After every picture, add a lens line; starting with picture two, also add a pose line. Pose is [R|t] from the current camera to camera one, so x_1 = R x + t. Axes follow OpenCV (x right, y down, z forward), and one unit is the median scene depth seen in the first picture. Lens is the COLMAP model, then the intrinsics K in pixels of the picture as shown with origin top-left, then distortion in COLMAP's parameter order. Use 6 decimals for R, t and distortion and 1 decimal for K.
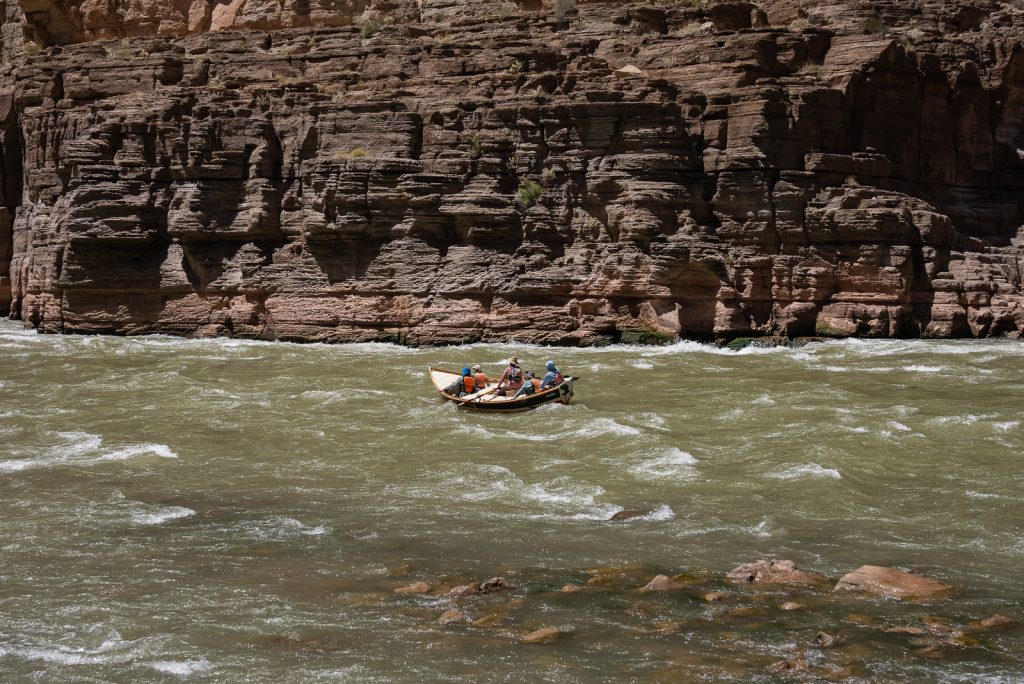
lens RADIAL K [[1453.9, 0, 509.9], [0, 1453.9, 338.9], [0, 0, 1]] dist [0.220652, 0.000000]
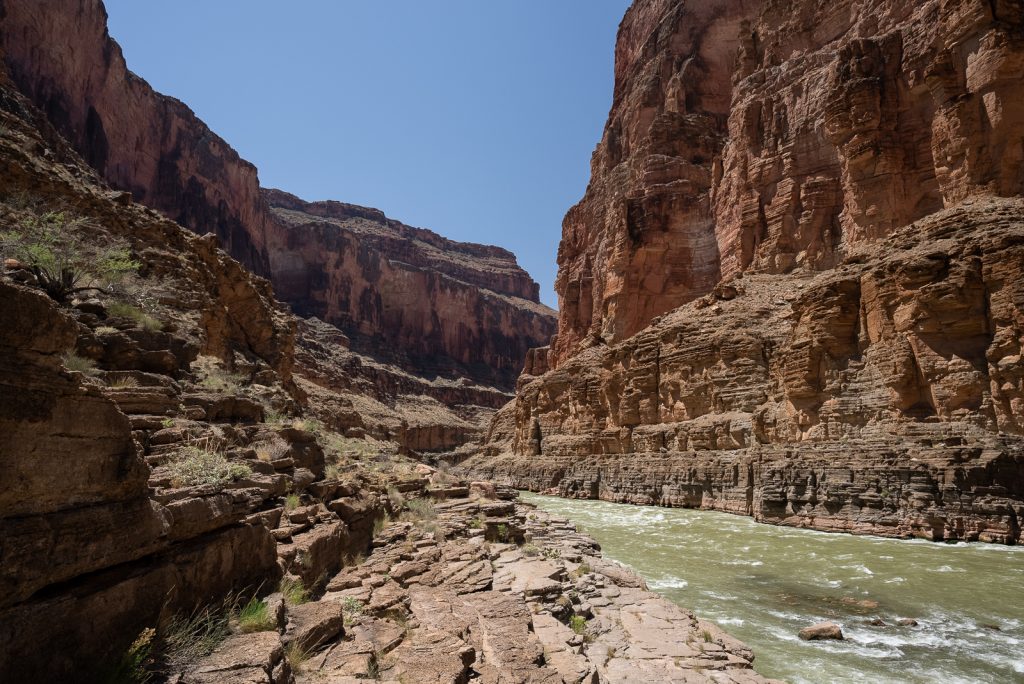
lens RADIAL K [[1453.9, 0, 506.9], [0, 1453.9, 340.2], [0, 0, 1]] dist [0.220652, 0.000000]
pose [[0.821145, -0.007337, -0.570672, 1.273082], [-0.005391, 0.999773, -0.020610, -0.384794], [0.570694, 0.020000, 0.820919, -2.384608]]
